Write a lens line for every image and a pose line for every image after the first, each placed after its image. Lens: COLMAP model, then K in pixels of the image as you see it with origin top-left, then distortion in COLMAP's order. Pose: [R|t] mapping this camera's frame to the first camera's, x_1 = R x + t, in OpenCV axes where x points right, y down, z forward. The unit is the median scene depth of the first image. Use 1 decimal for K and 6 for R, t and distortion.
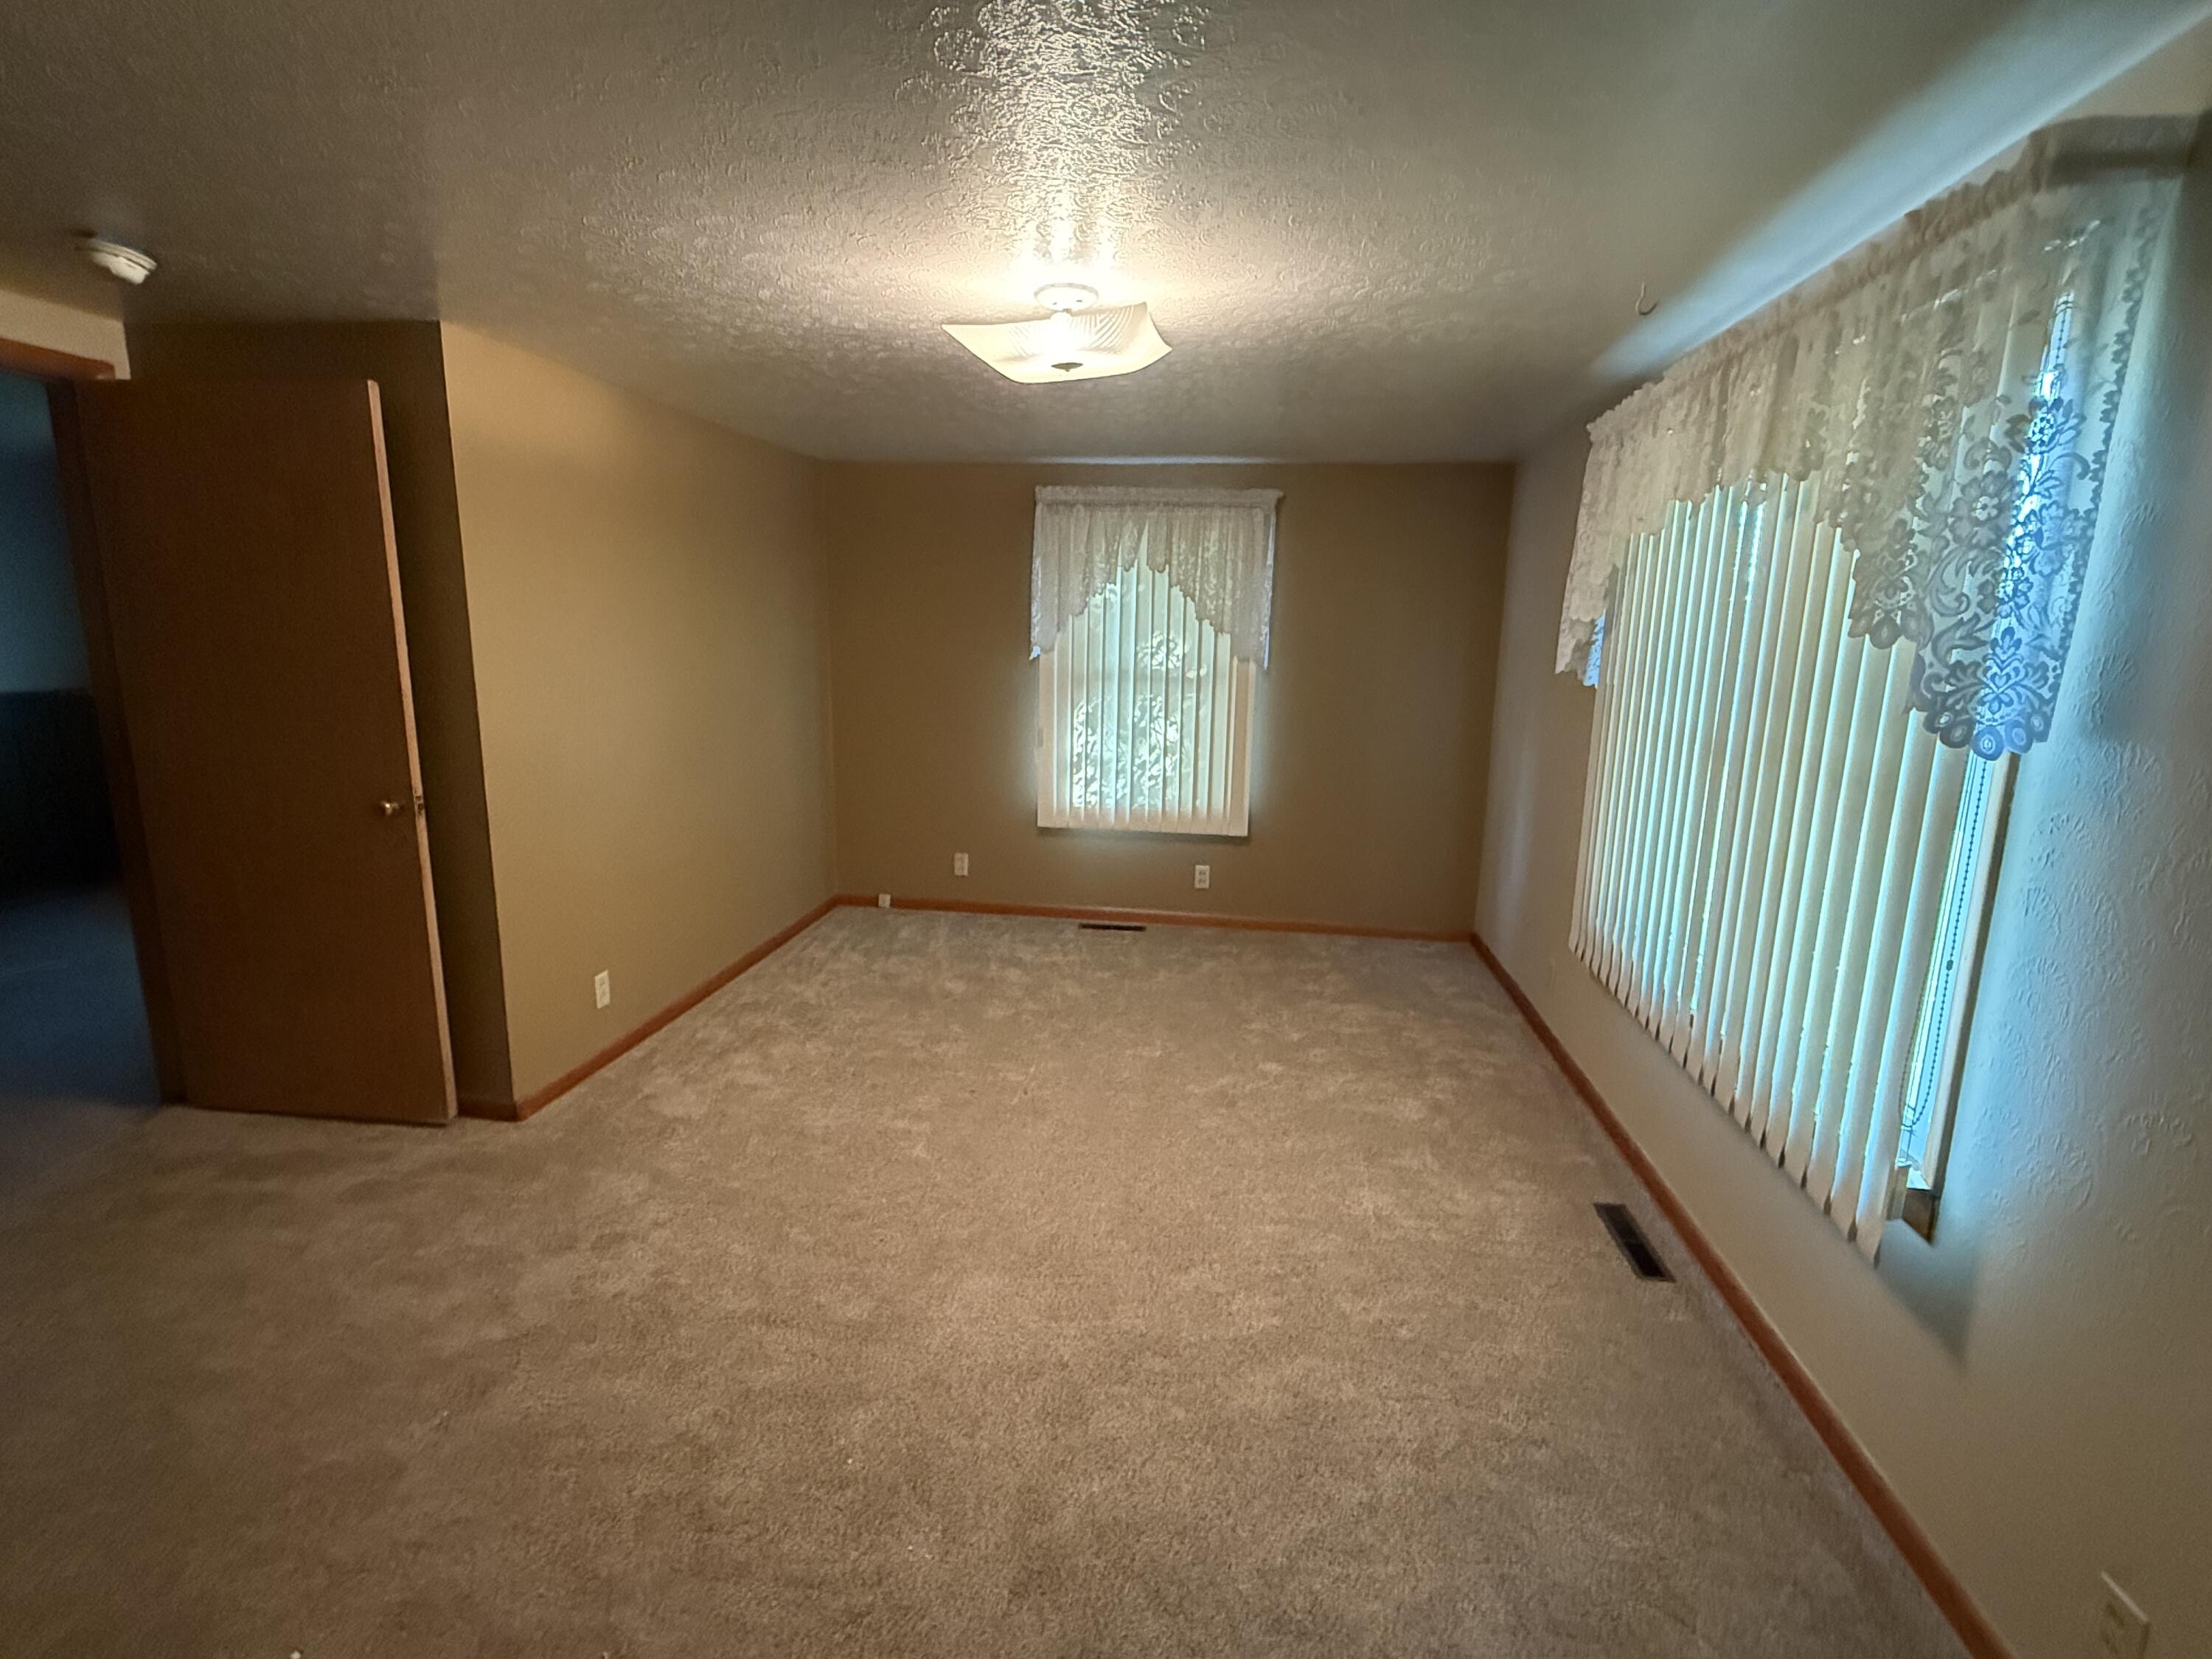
lens RADIAL K [[1032.9, 0, 1103.6], [0, 1032.9, 824.5], [0, 0, 1]] dist [-0.004083, -0.000342]
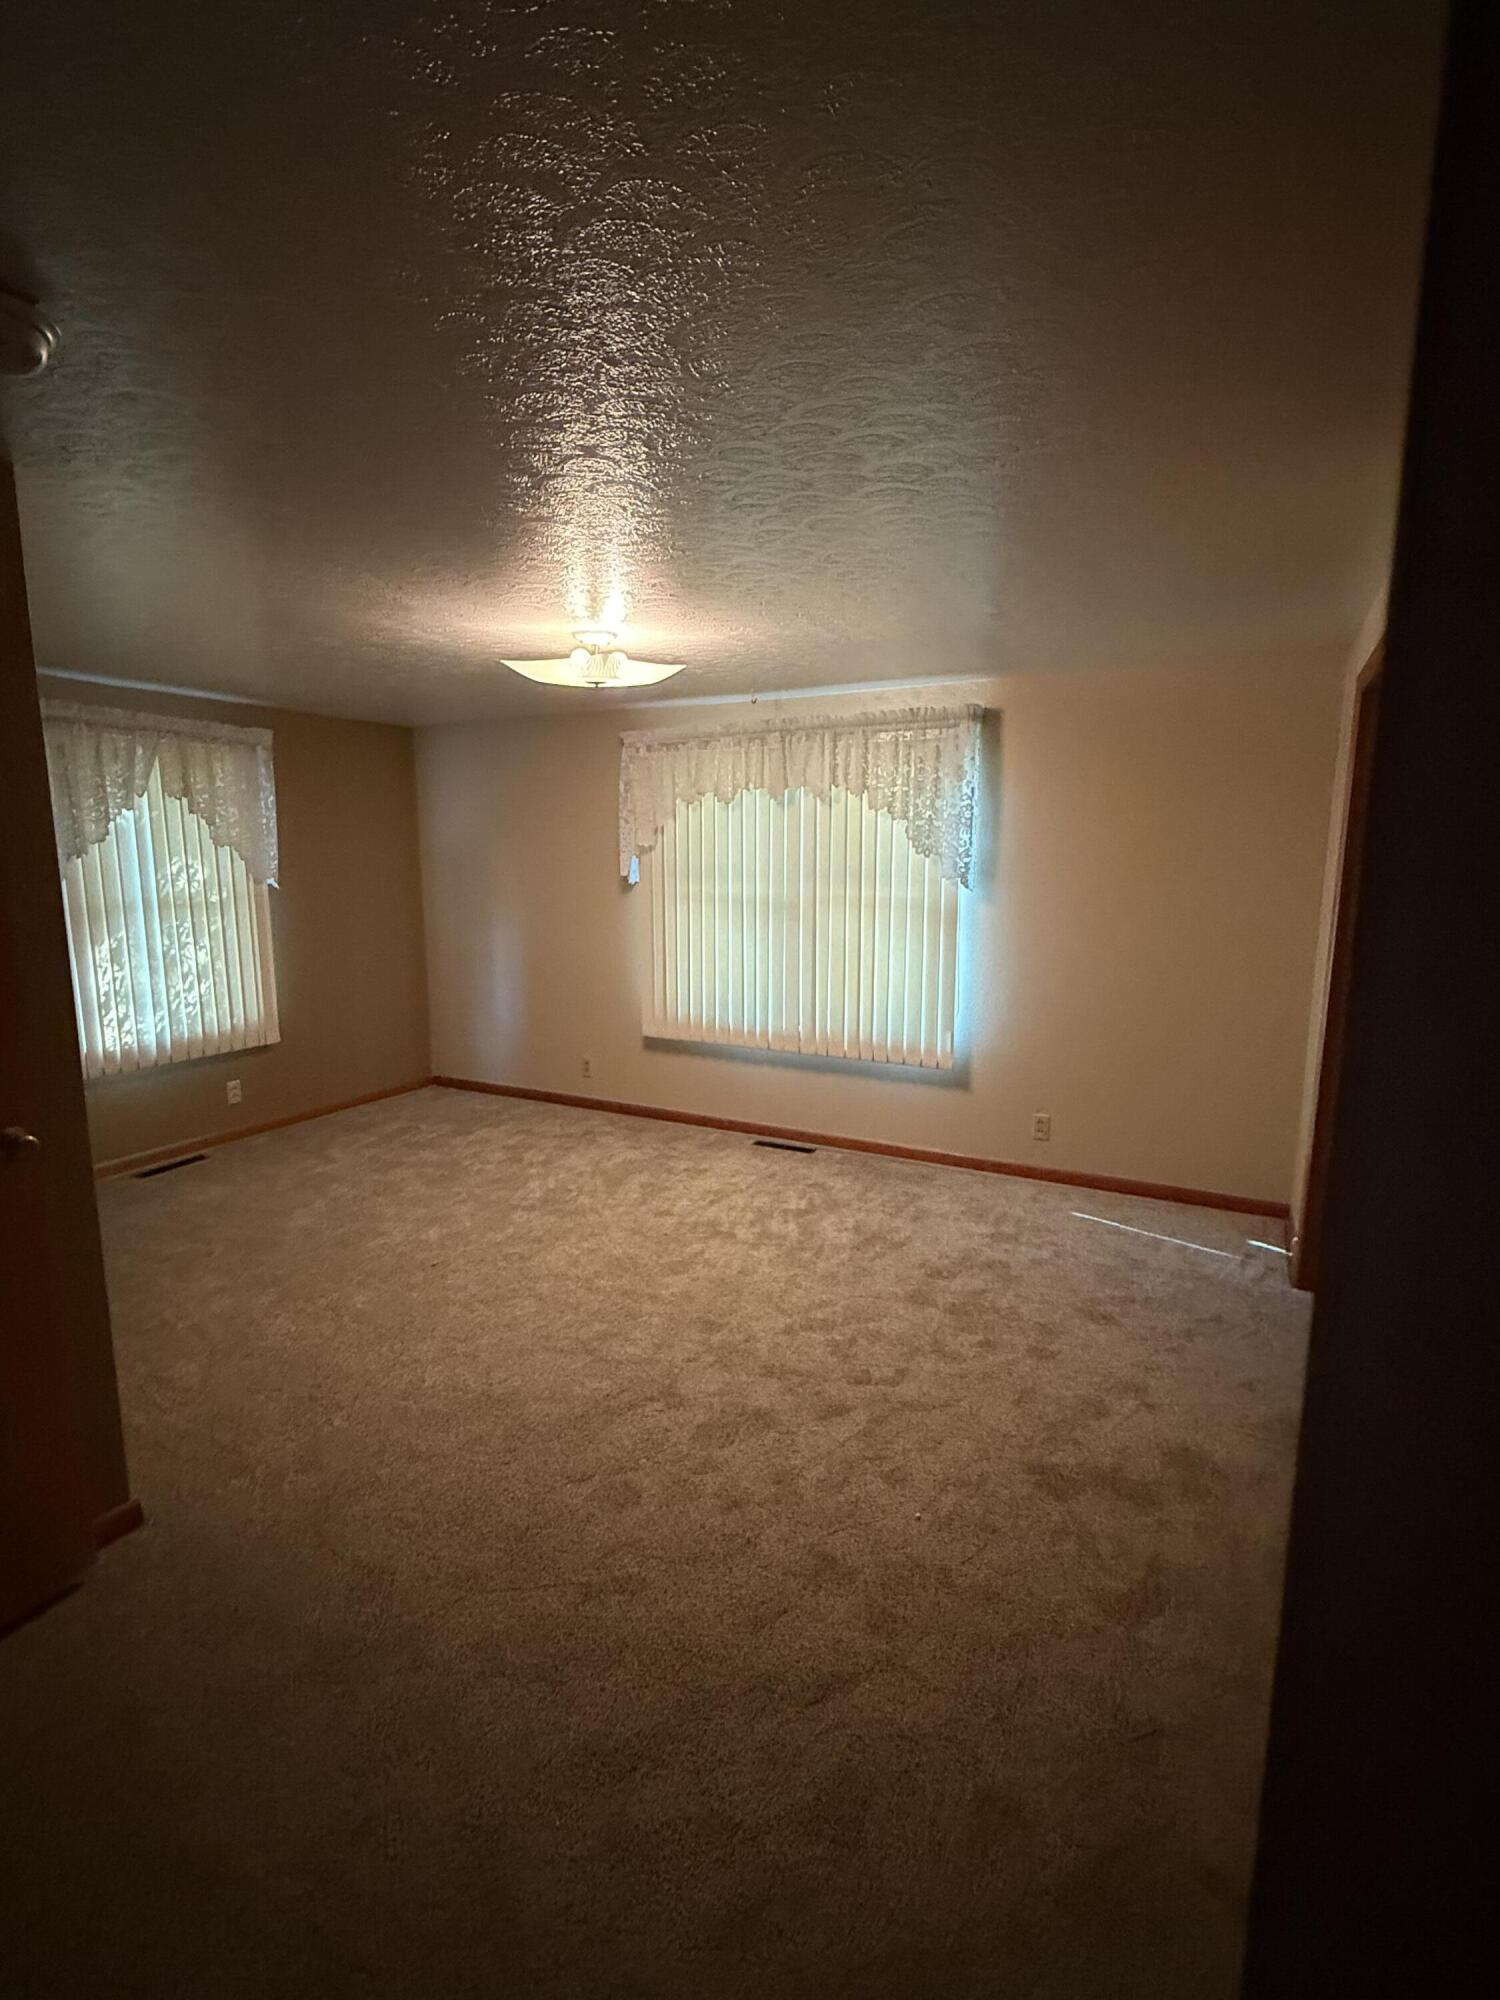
lens RADIAL K [[933.9, 0, 745.8], [0, 933.9, 993.0], [0, 0, 1]] dist [-0.004083, -0.000342]
pose [[0.347545, -0.160766, 0.923779, -0.602174], [0.181505, 0.978093, 0.101932, -0.050751], [-0.919928, 0.132245, 0.369111, 0.176095]]
